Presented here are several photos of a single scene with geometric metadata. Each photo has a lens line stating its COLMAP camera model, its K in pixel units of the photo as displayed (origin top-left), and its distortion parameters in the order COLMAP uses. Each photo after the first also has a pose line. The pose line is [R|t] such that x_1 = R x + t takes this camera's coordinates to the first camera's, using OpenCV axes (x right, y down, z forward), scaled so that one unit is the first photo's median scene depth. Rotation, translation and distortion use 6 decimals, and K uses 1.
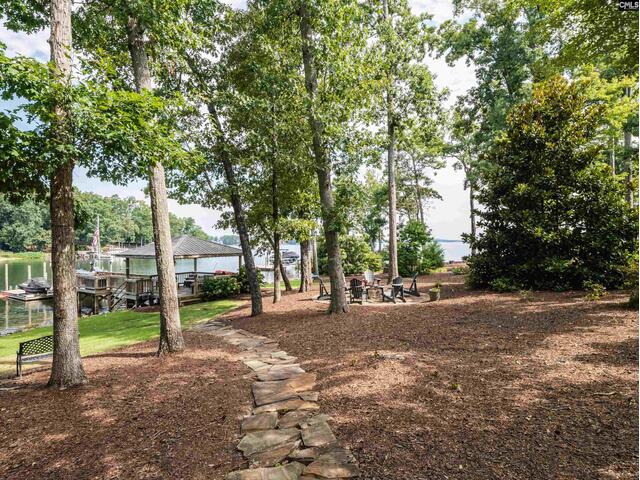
lens RADIAL K [[375.5, 0, 320.0], [0, 375.5, 240.0], [0, 0, 1]] dist [0.005074, 0.001825]
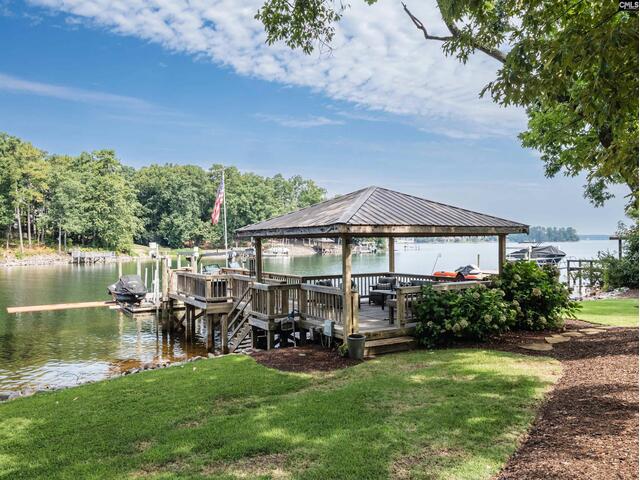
lens RADIAL K [[548.4, 0, 320.0], [0, 548.4, 240.0], [0, 0, 1]] dist [0.043897, -0.000883]
pose [[0.910591, 0.001636, -0.413305, -0.144928], [0.002468, 0.999953, 0.009397, 0.040806], [0.413301, -0.009577, 0.910544, 0.377510]]
